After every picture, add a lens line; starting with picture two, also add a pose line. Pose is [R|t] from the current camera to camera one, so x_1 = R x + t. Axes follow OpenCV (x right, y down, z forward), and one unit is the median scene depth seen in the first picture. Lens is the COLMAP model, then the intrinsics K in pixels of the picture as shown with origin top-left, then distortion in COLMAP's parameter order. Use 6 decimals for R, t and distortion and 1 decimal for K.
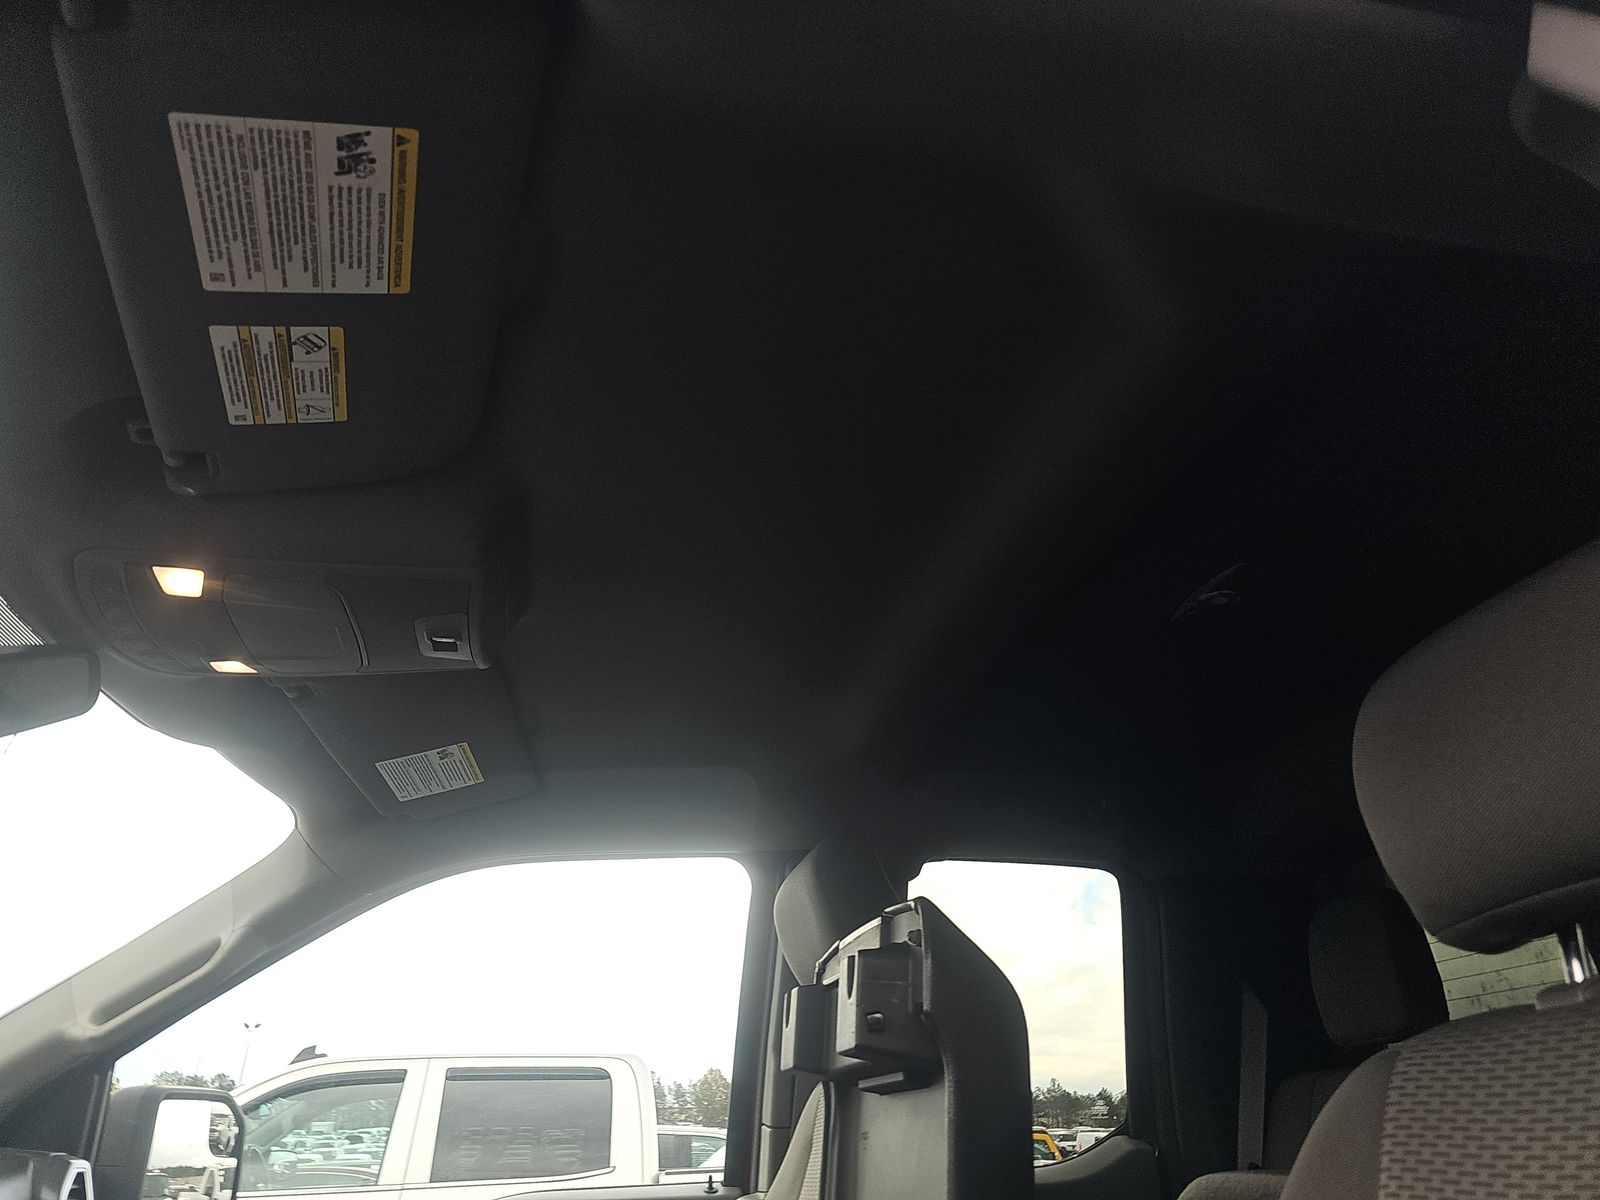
lens RADIAL K [[1054.9, 0, 813.7], [0, 1054.9, 602.7], [0, 0, 1]] dist [0.040332, -0.034560]
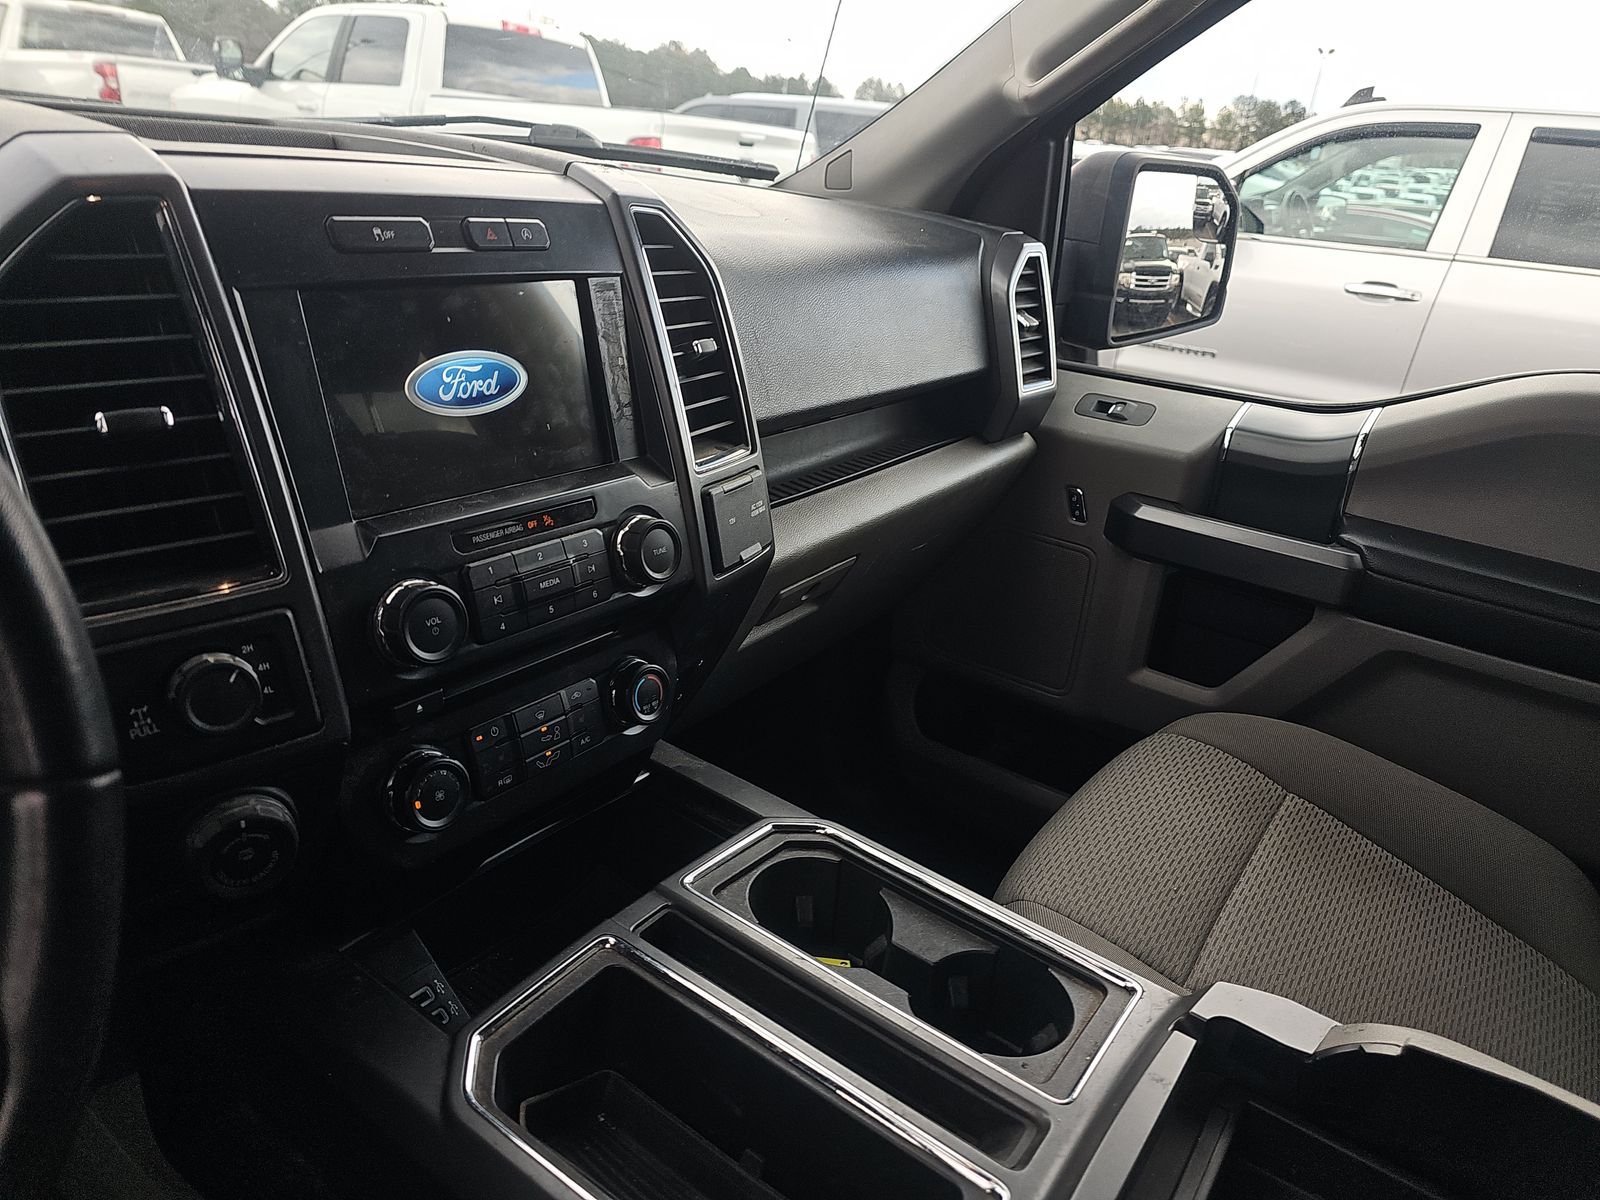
lens RADIAL K [[1054.9, 0, 813.7], [0, 1054.9, 602.7], [0, 0, 1]] dist [0.040332, -0.034560]
pose [[0.652459, 0.370334, -0.661173, -0.039306], [0.254056, 0.715083, 0.651239, 0.038243], [0.713969, -0.592882, 0.372477, 0.114873]]
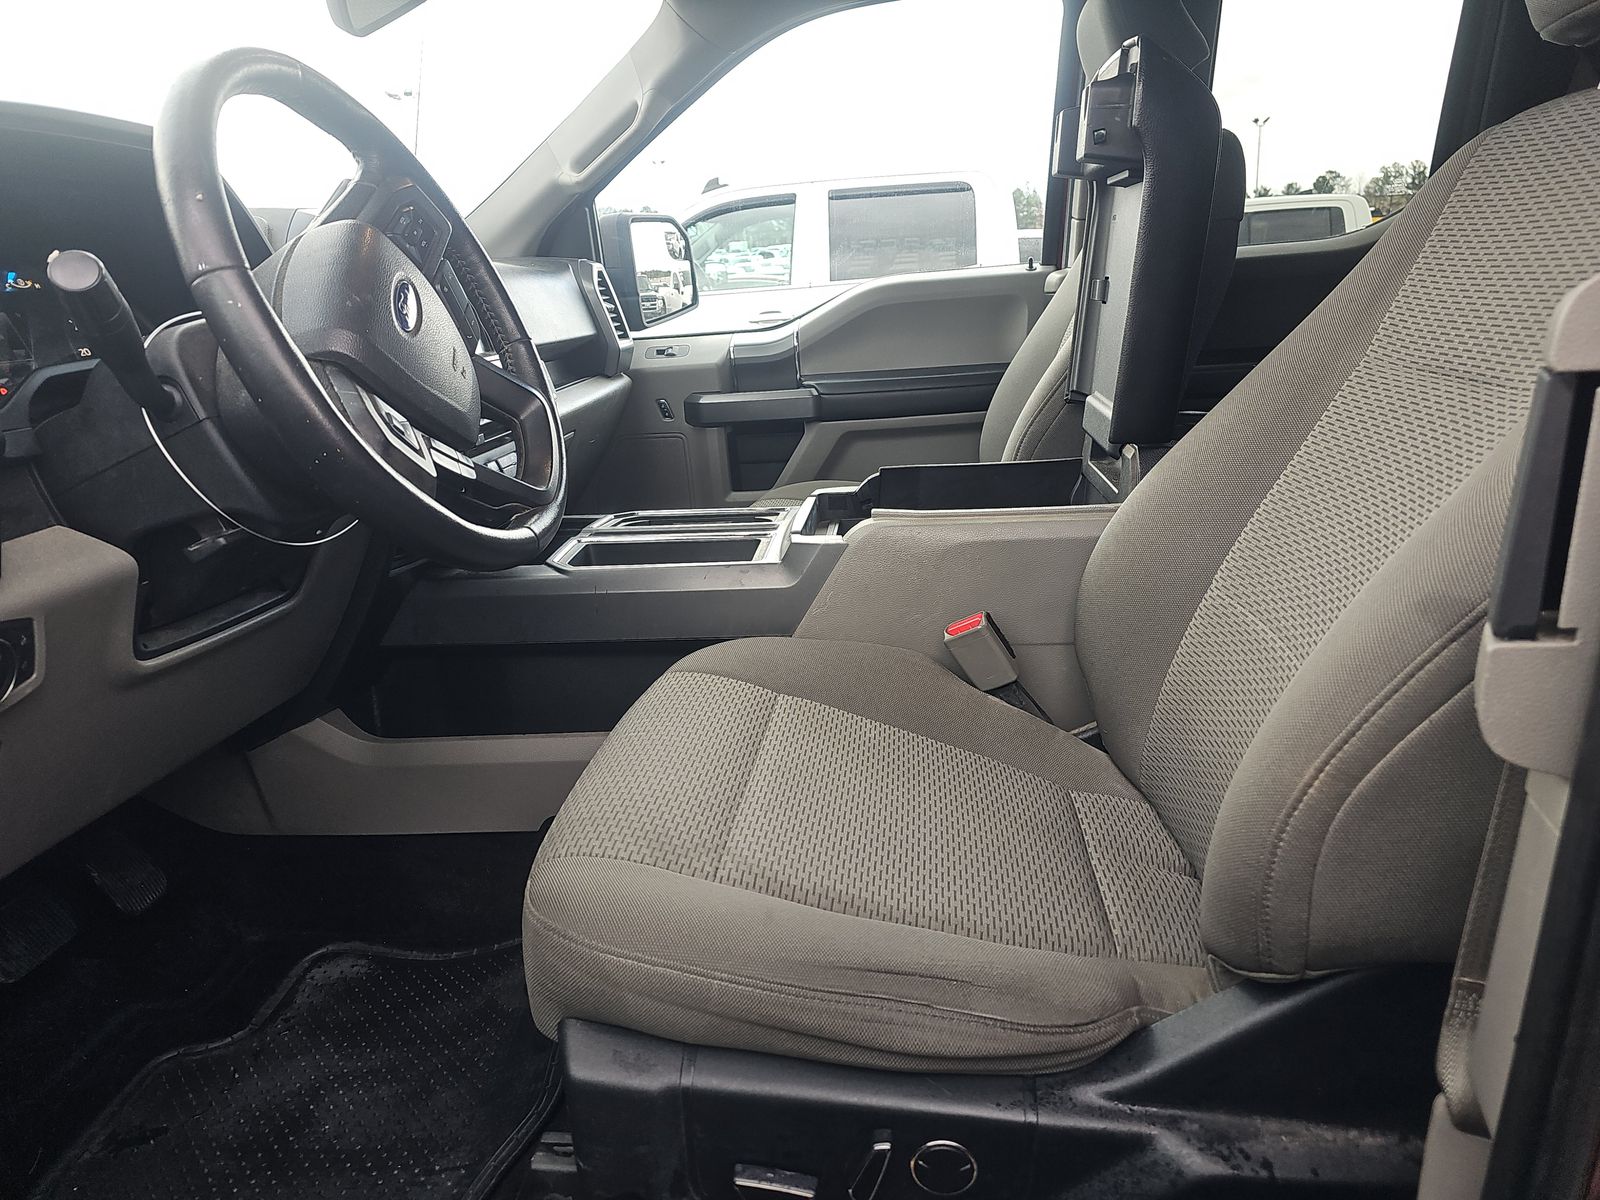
lens RADIAL K [[1054.9, 0, 813.7], [0, 1054.9, 602.7], [0, 0, 1]] dist [0.040332, -0.034560]
pose [[0.946809, 0.060702, -0.316020, 0.028440], [0.182316, 0.708042, 0.682229, -0.029340], [0.265168, -0.703556, 0.659314, -0.068633]]
